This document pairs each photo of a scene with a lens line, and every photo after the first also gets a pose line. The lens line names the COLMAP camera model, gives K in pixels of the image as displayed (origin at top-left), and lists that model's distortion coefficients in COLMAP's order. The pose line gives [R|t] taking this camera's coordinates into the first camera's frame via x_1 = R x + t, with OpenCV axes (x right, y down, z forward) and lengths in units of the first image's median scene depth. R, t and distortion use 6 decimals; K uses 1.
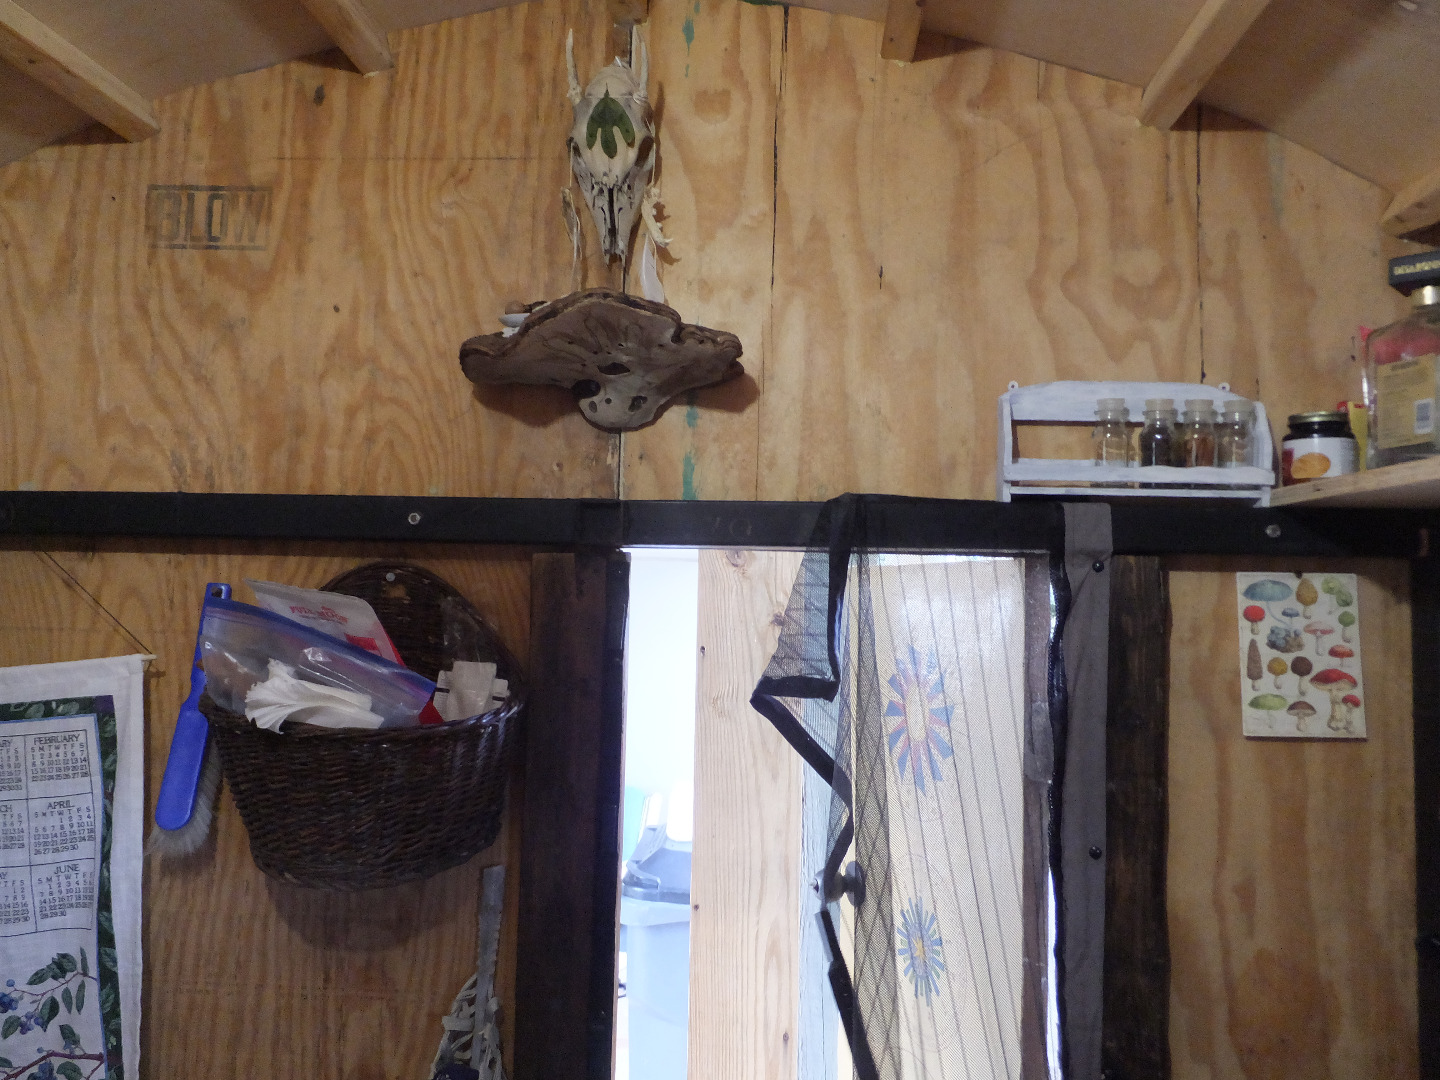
lens RADIAL K [[1040.1, 0, 720.0], [0, 1040.1, 540.0], [0, 0, 1]] dist [0.027283, 0.001640]
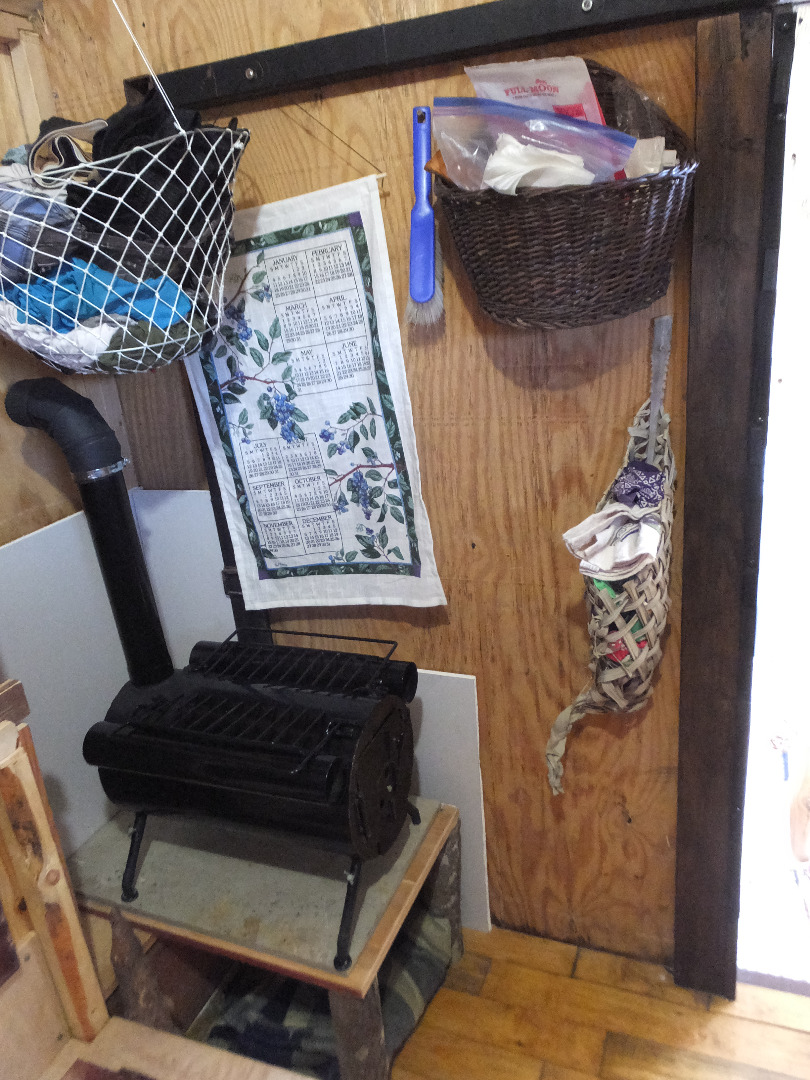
lens RADIAL K [[788.4, 0, 442.6], [0, 788.4, 541.2], [0, 0, 1]] dist [0.003851, 0.008598]
pose [[0.958852, 0.004822, -0.283867, -0.192052], [0.110571, 0.914567, 0.389026, 0.154089], [0.261491, -0.404405, 0.876401, -0.019947]]
